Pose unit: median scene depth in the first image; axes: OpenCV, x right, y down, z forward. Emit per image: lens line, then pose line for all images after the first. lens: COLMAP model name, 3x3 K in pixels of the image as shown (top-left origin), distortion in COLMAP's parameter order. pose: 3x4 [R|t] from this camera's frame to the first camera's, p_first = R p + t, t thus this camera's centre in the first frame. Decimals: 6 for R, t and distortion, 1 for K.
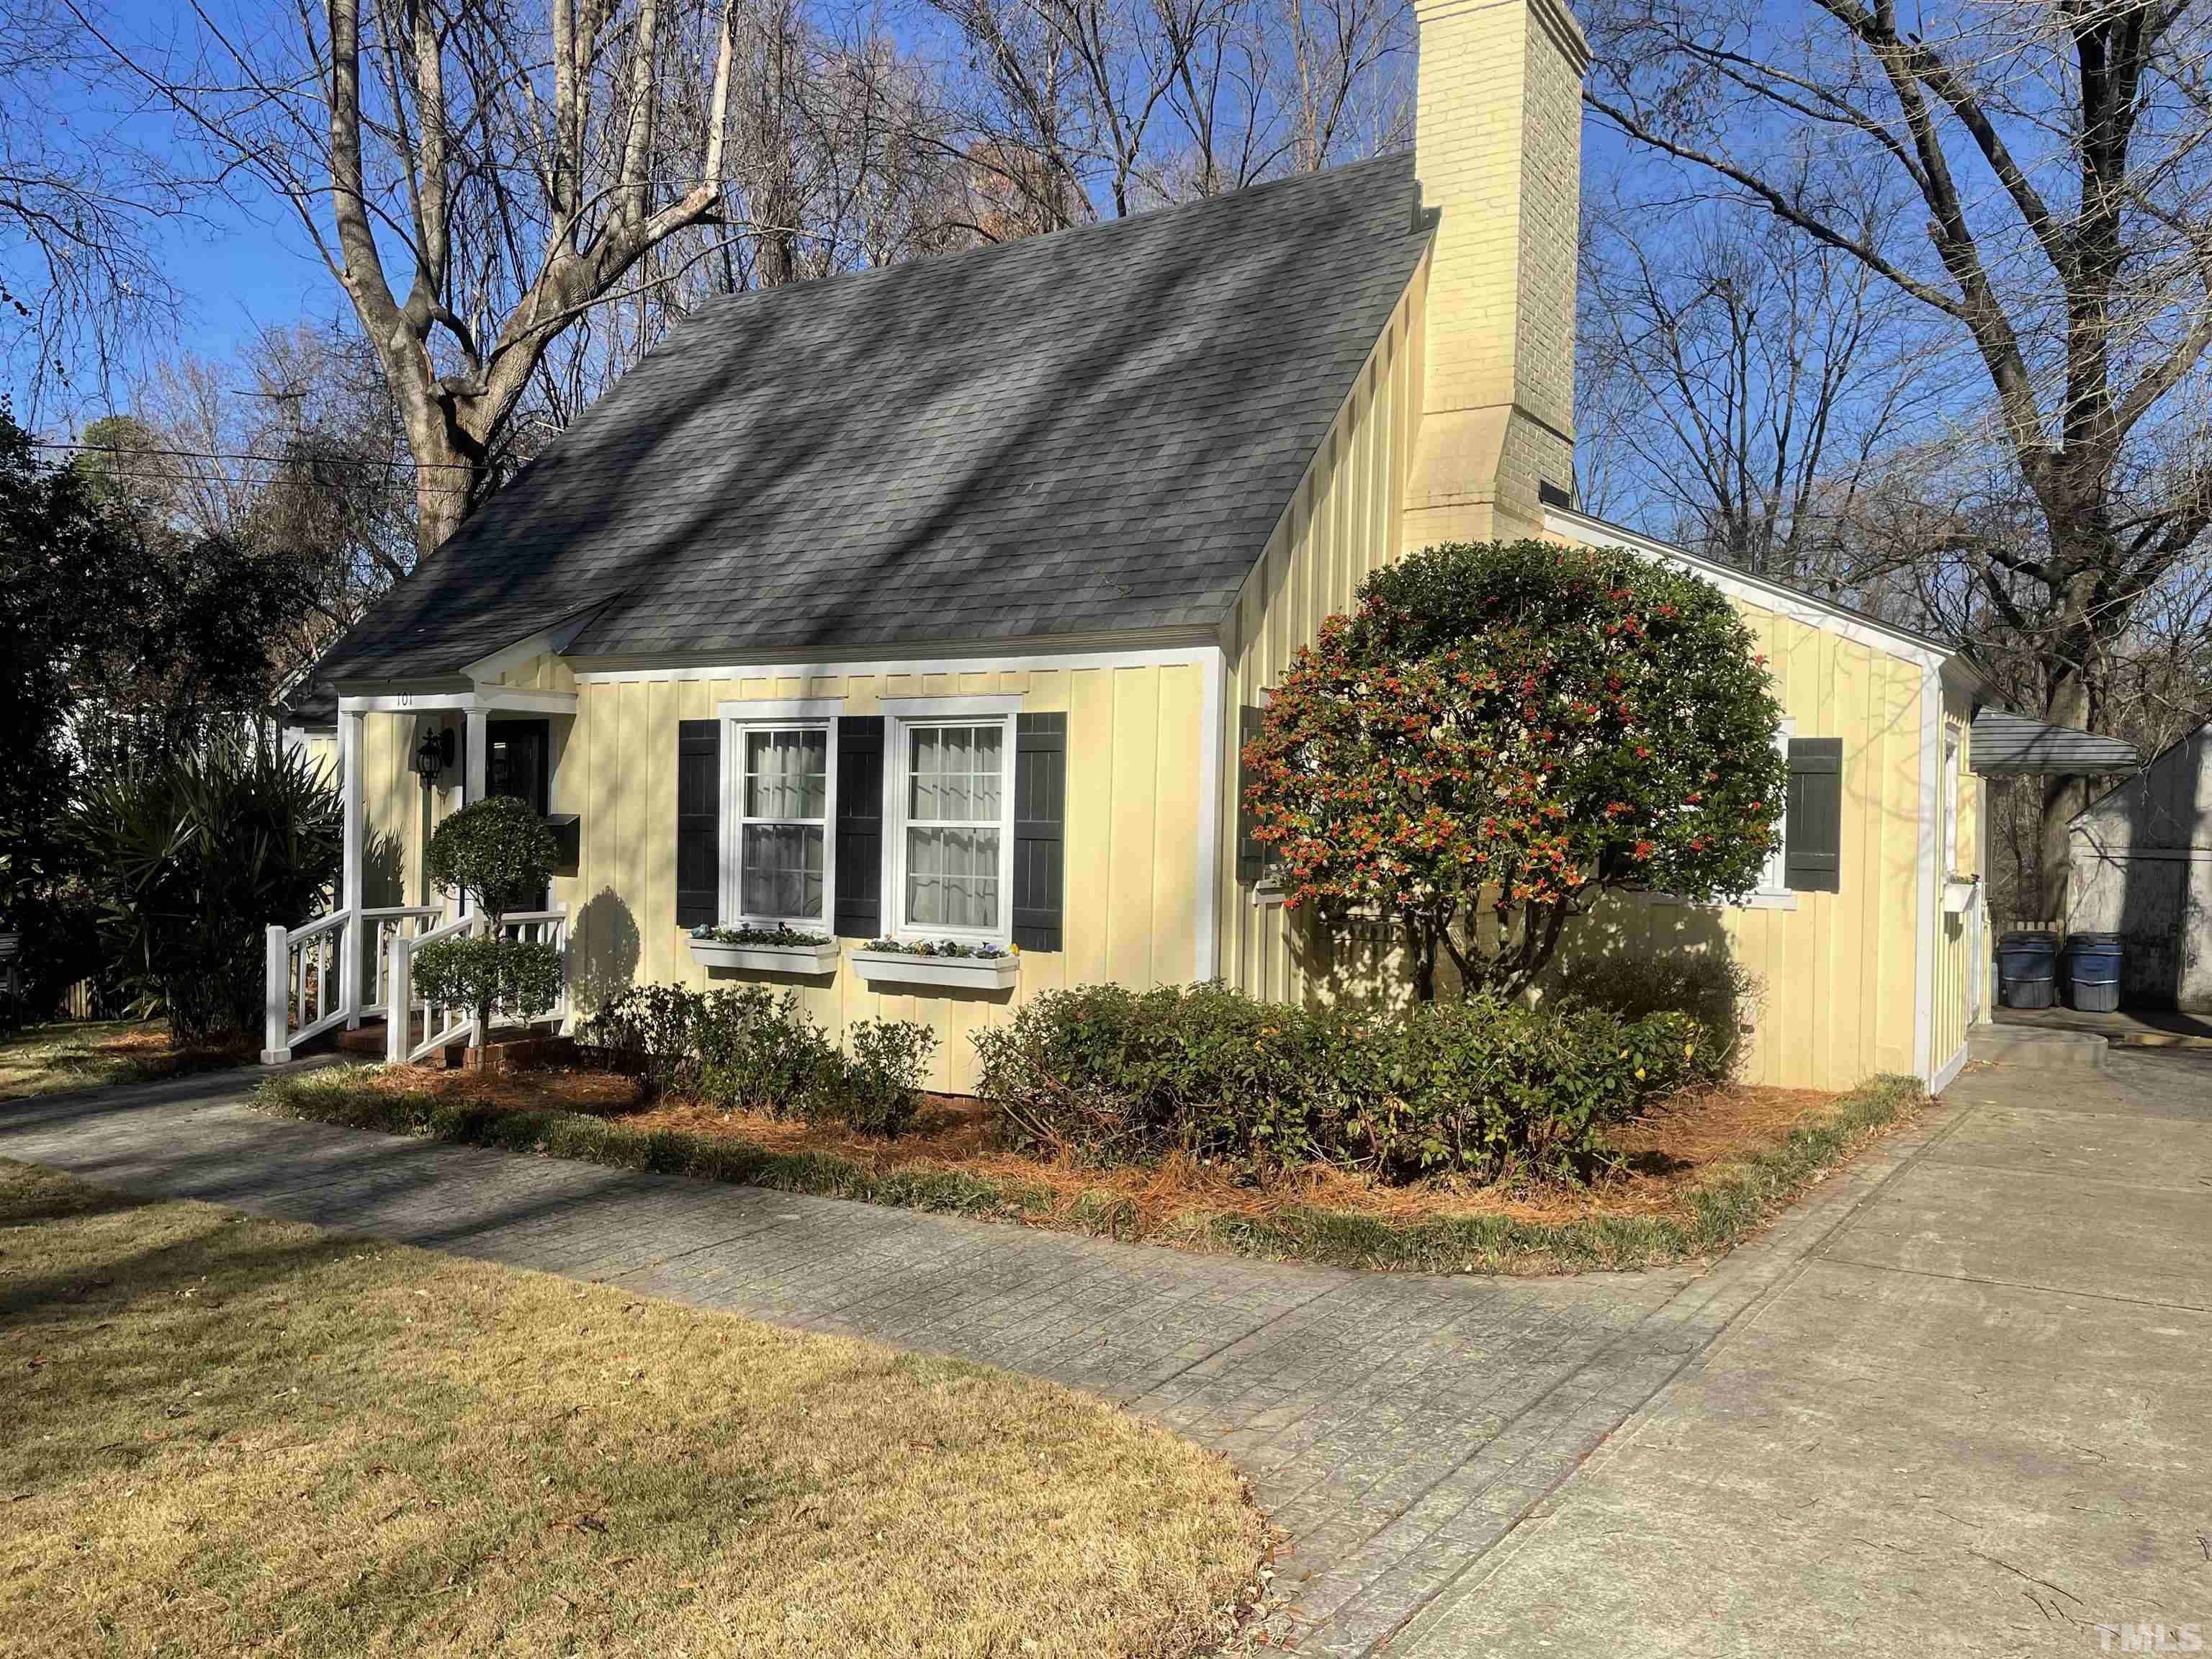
lens RADIAL K [[1681.4, 0, 1116.3], [0, 1681.4, 815.1], [0, 0, 1]] dist [0.078462, -0.088465]
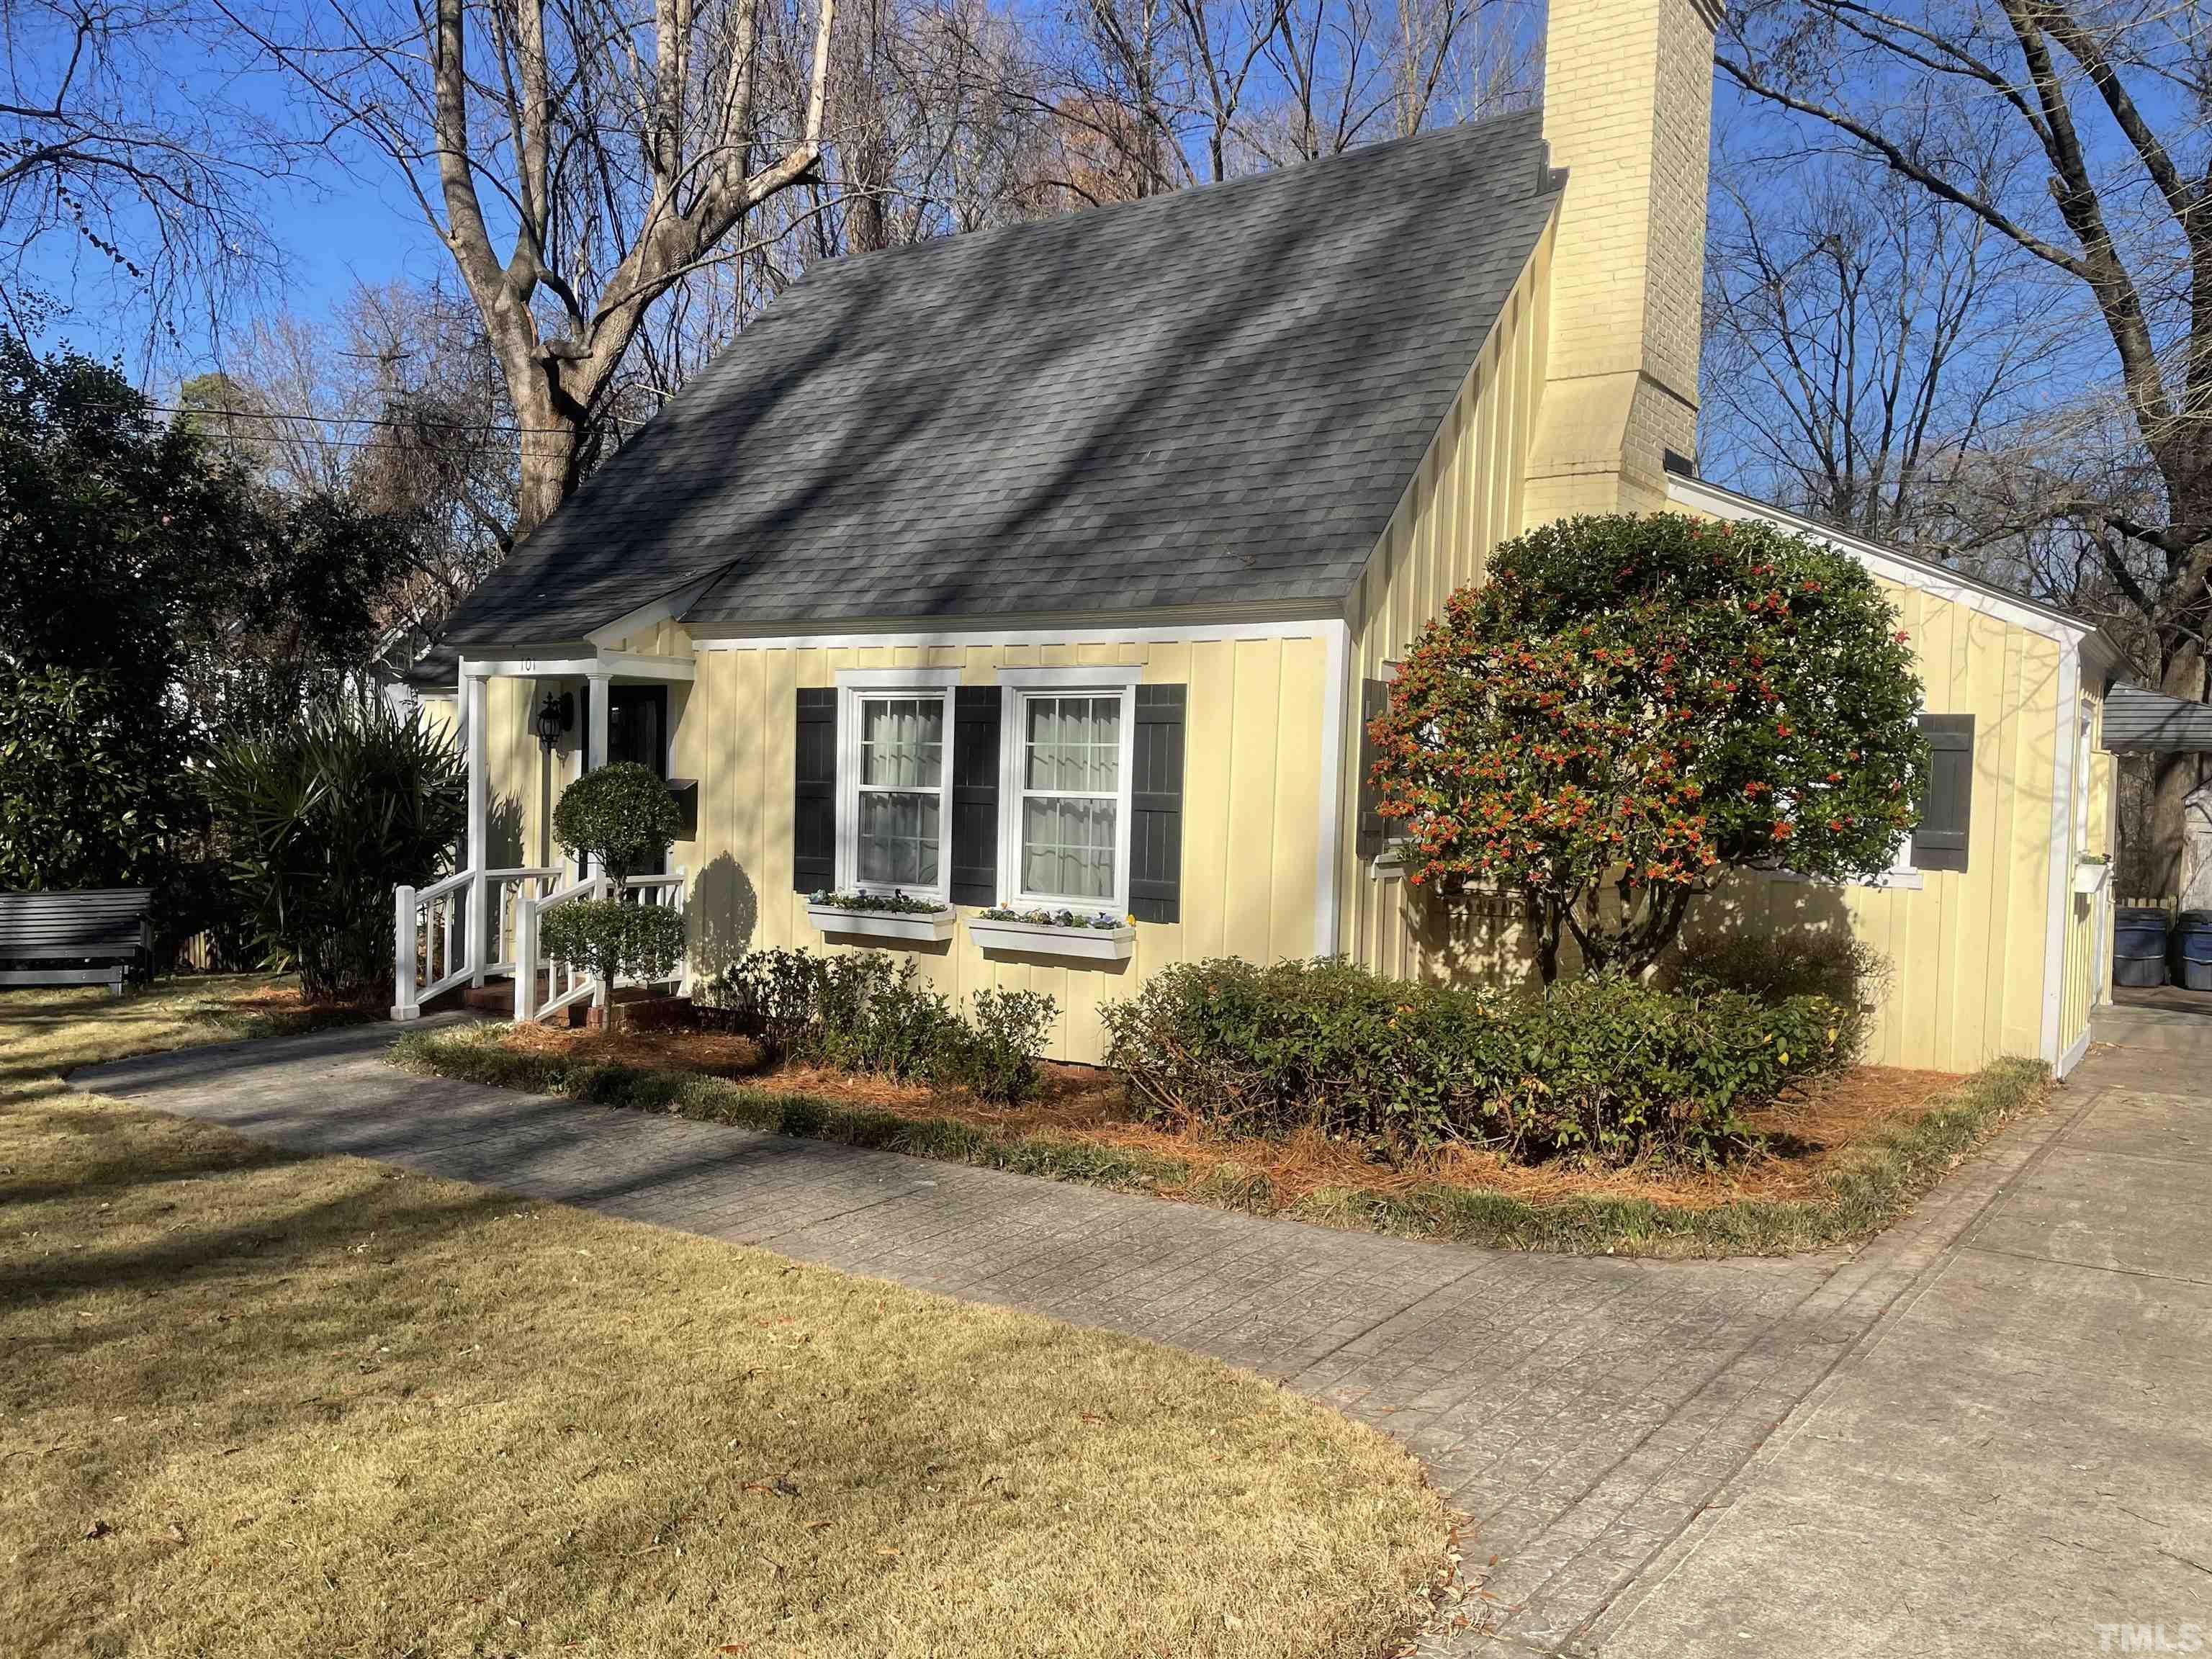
lens RADIAL K [[1681.4, 0, 1134.2], [0, 1681.4, 828.3], [0, 0, 1]] dist [0.078462, -0.088465]
pose [[0.999289, 0.010825, -0.036115, -0.021113], [-0.009741, 0.999501, 0.030051, -0.004633], [0.036423, -0.029678, 0.998896, -0.001225]]
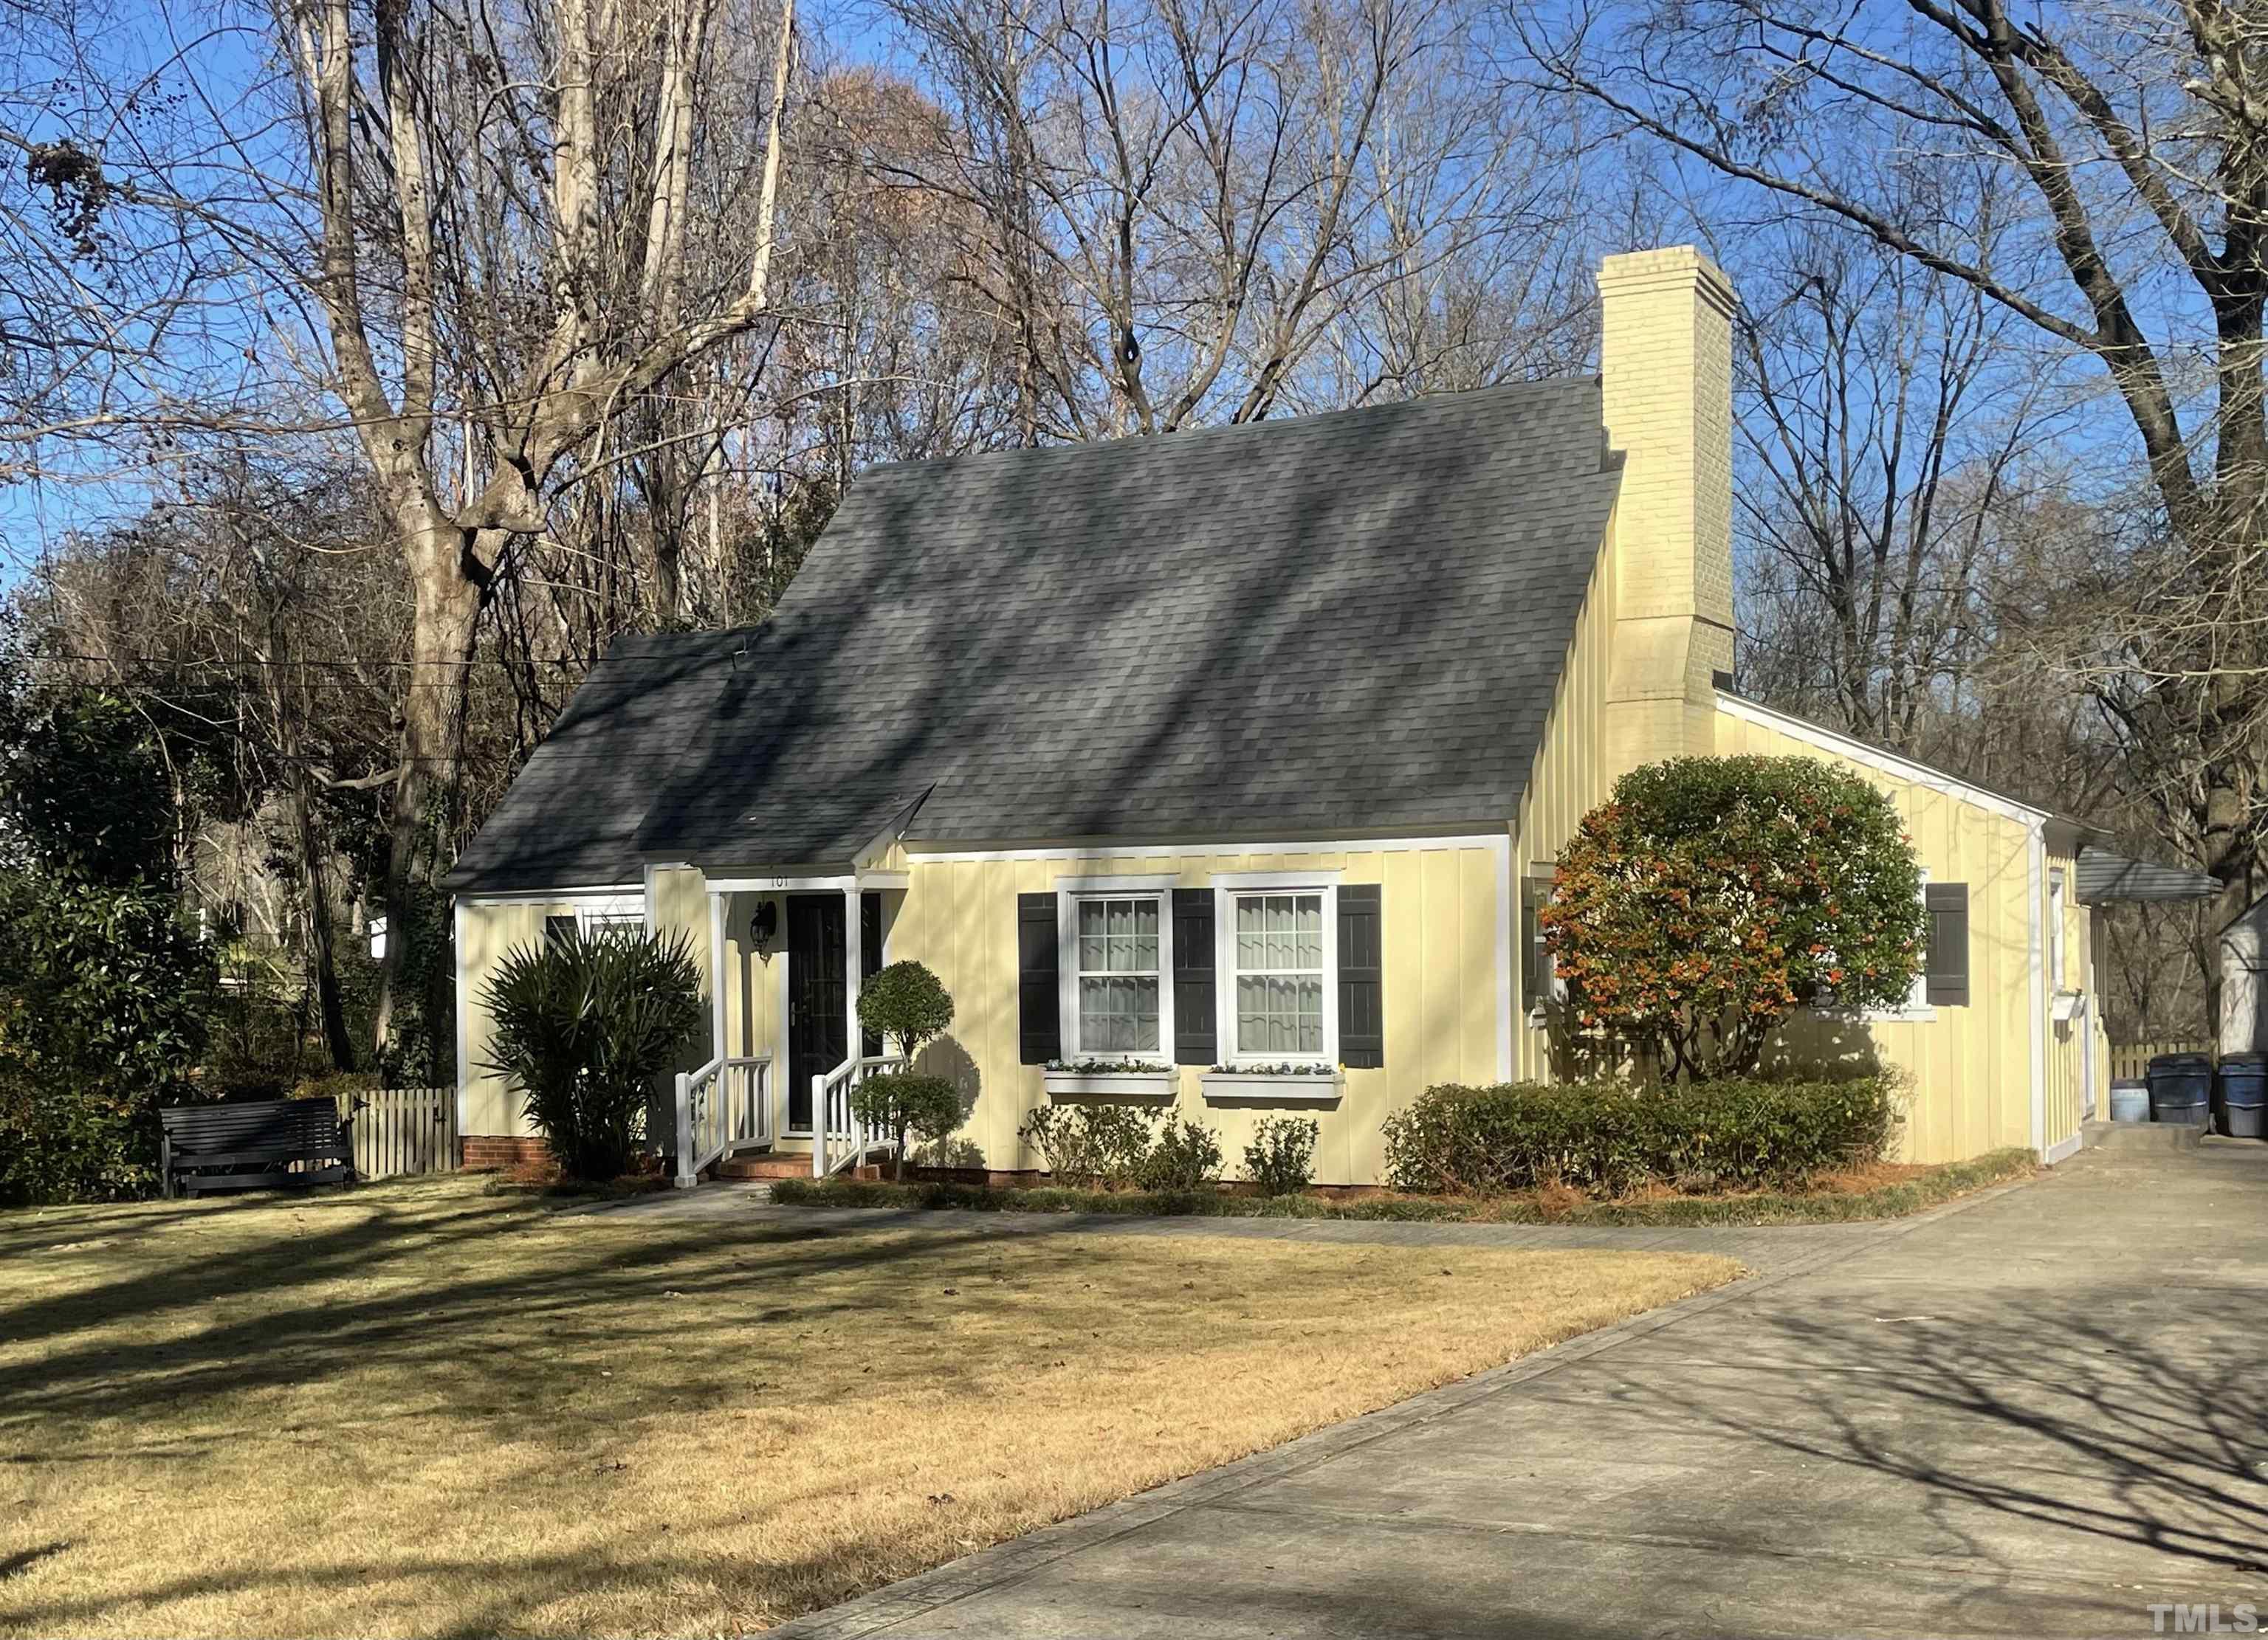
lens RADIAL K [[2412.7, 0, 1043.7], [0, 2412.7, 930.9], [0, 0, 1]] dist [0.051407, 0.000000]
pose [[0.998975, -0.028929, 0.034825, -0.317619], [0.029159, 0.999556, -0.006101, -0.018709], [-0.034633, 0.007110, 0.999375, -0.768208]]
